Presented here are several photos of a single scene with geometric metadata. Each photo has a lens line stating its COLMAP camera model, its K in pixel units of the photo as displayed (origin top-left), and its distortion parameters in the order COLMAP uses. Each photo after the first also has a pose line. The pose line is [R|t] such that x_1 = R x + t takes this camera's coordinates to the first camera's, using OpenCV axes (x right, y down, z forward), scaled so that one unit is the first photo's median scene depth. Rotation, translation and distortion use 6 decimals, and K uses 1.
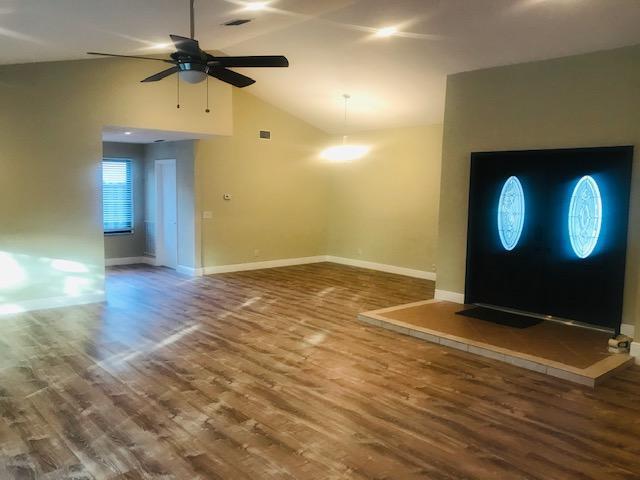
lens RADIAL K [[529.4, 0, 320.0], [0, 529.4, 240.0], [0, 0, 1]] dist [0.008283, -0.004661]
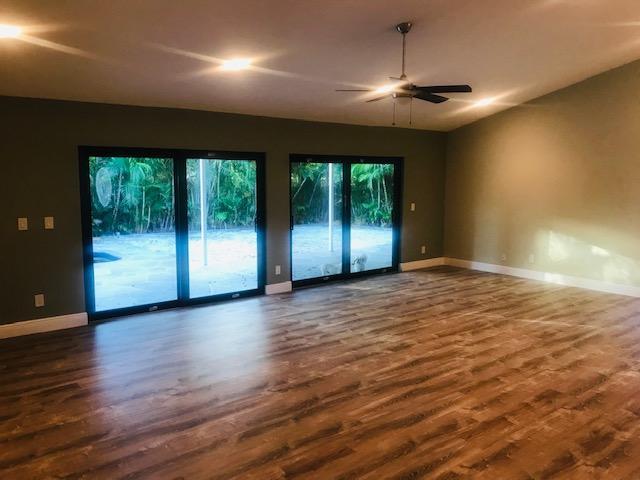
lens RADIAL K [[529.4, 0, 320.0], [0, 529.4, 240.0], [0, 0, 1]] dist [0.008283, -0.004661]
pose [[-0.046179, 0.107796, -0.993100, 1.018022], [-0.113193, 0.987193, 0.112418, -0.059946], [0.992499, 0.117603, -0.033386, 0.719439]]
